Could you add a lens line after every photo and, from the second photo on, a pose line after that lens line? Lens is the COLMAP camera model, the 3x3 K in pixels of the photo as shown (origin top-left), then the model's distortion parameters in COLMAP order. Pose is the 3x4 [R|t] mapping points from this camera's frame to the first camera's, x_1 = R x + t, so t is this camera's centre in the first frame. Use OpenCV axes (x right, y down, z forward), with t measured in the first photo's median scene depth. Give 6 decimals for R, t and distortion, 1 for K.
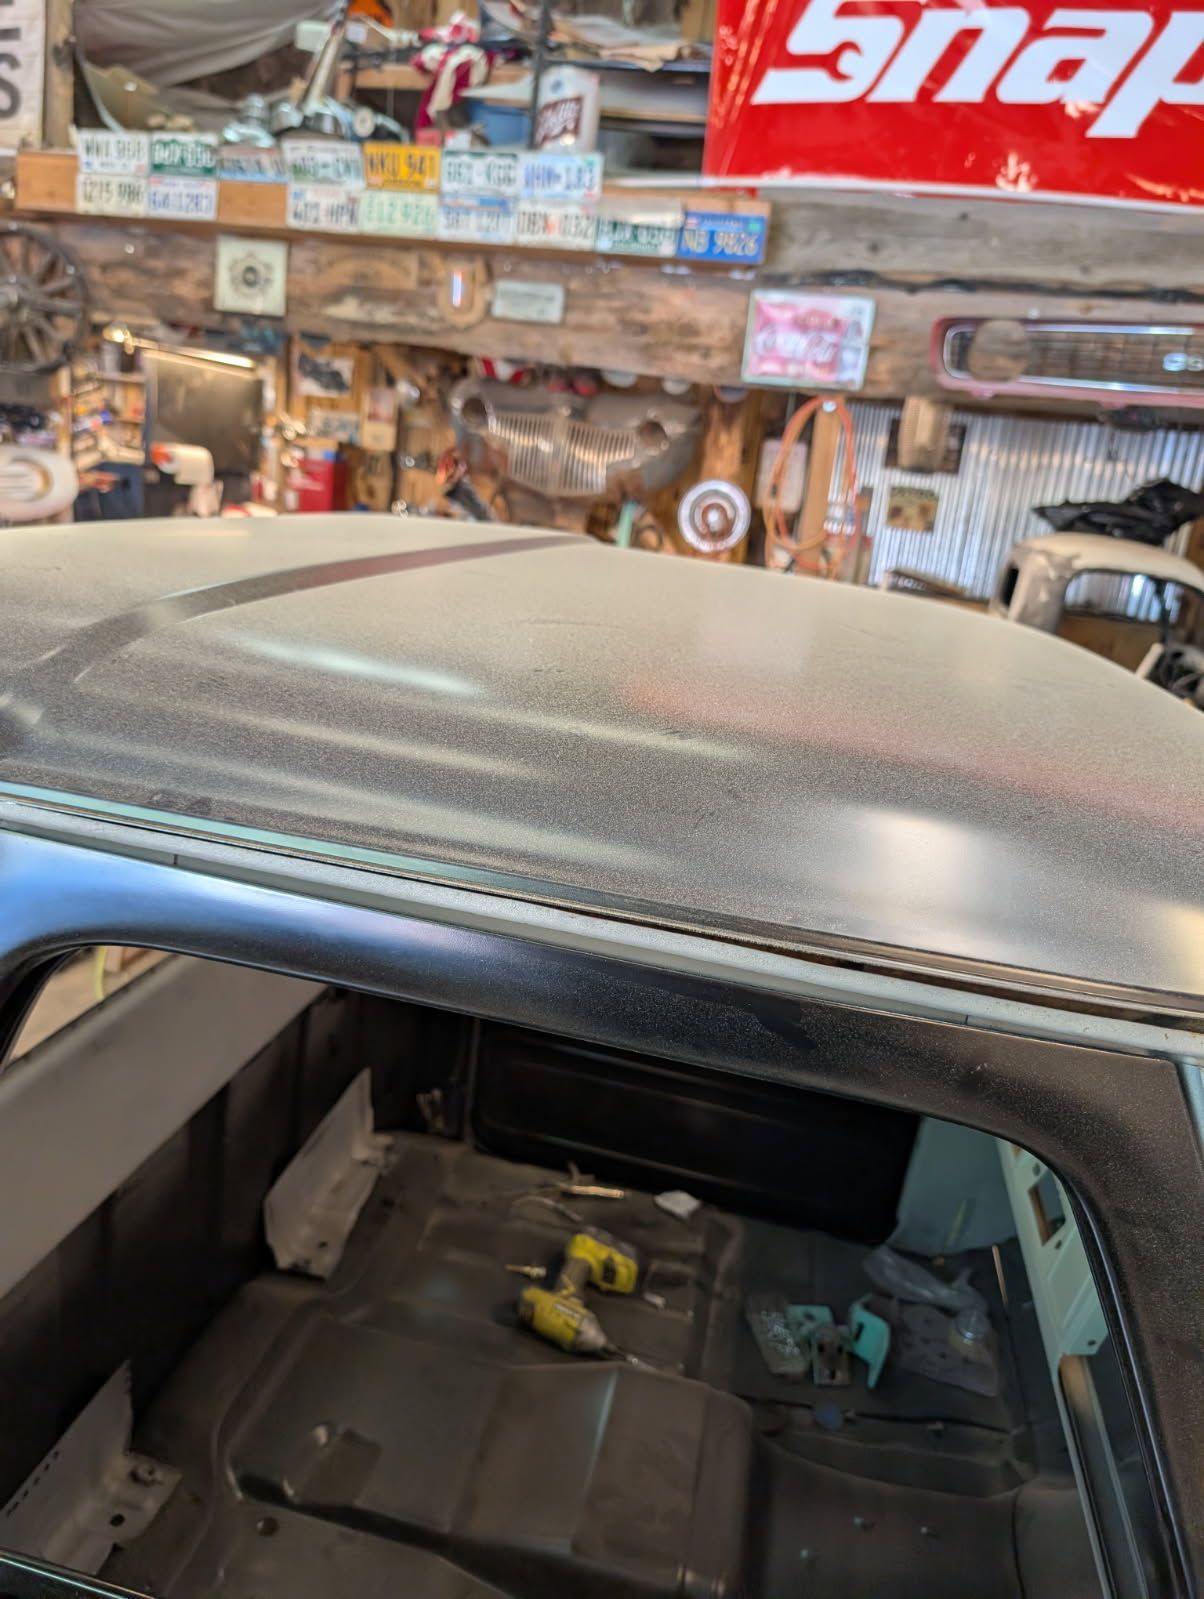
lens RADIAL K [[1169.0, 0, 586.3], [0, 1169.0, 788.6], [0, 0, 1]] dist [0.004193, -0.000294]
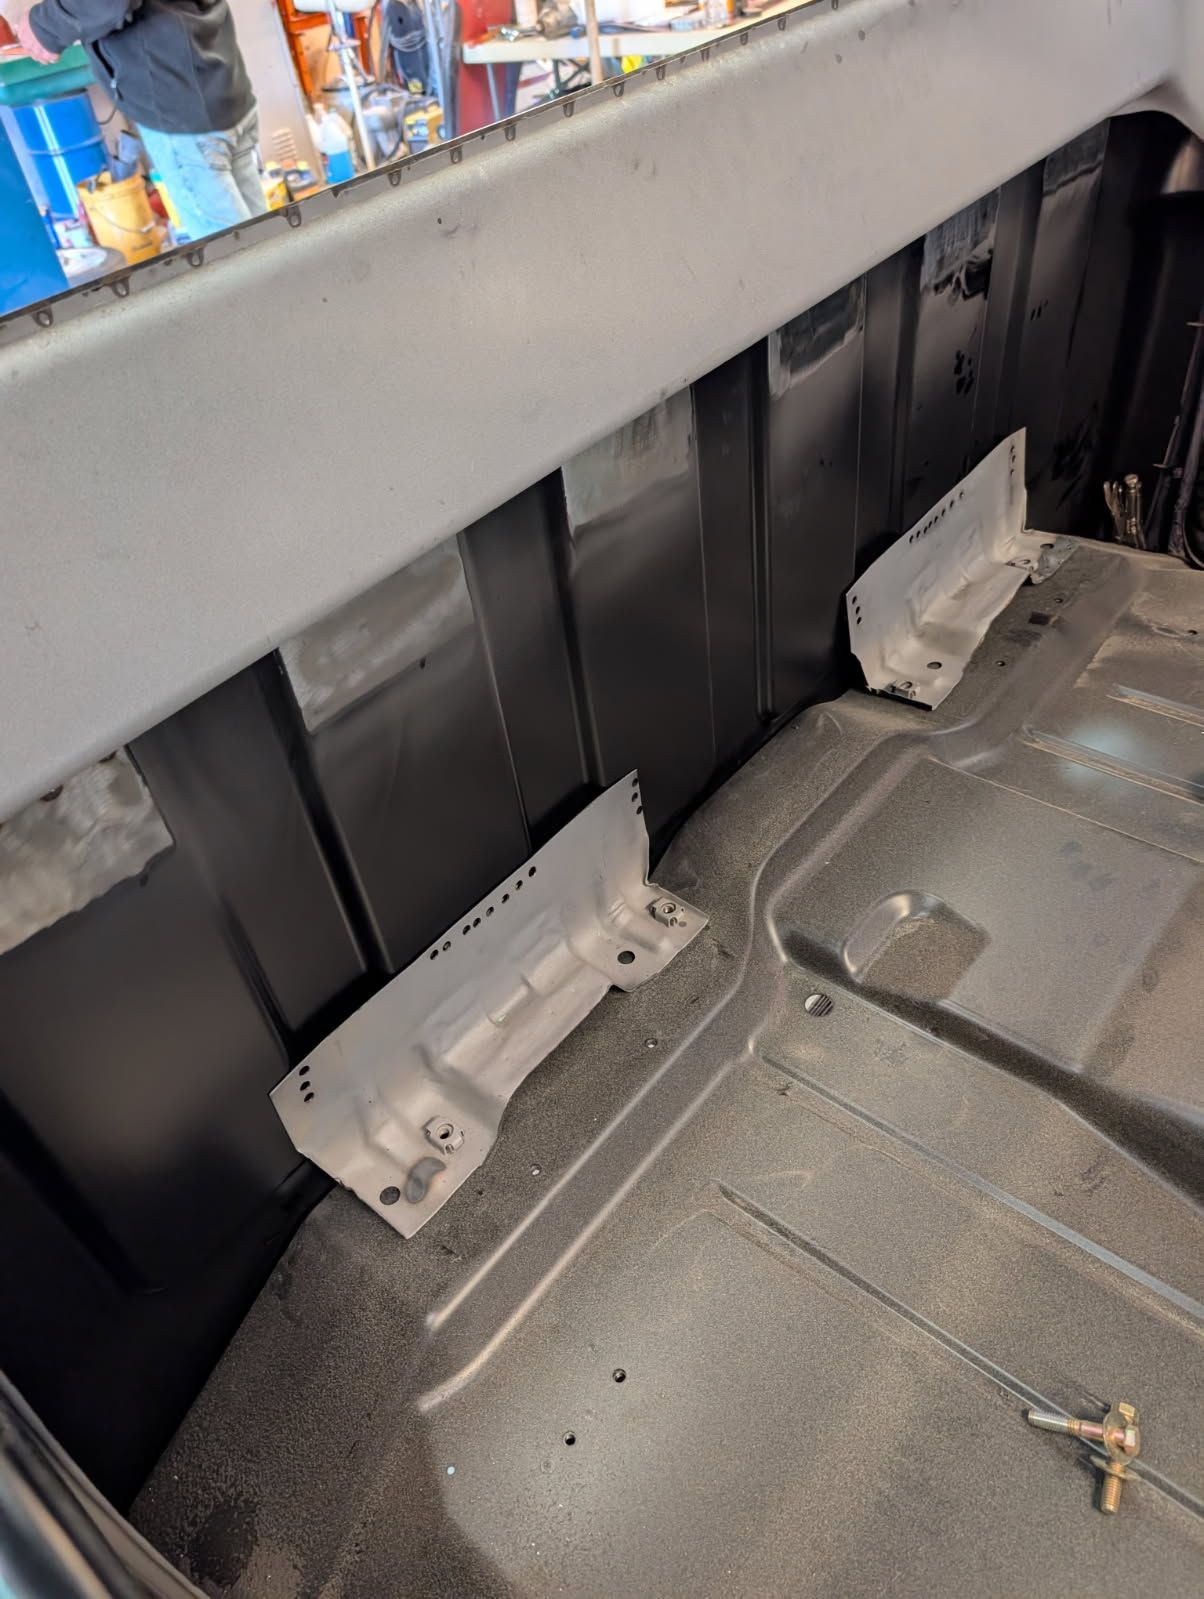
lens RADIAL K [[1169.0, 0, 592.2], [0, 1169.0, 812.3], [0, 0, 1]] dist [0.004193, -0.000294]
pose [[0.849312, 0.144274, -0.507794, -0.033419], [0.096816, 0.903041, 0.418502, 0.177154], [0.518937, -0.404601, 0.752995, 0.371432]]
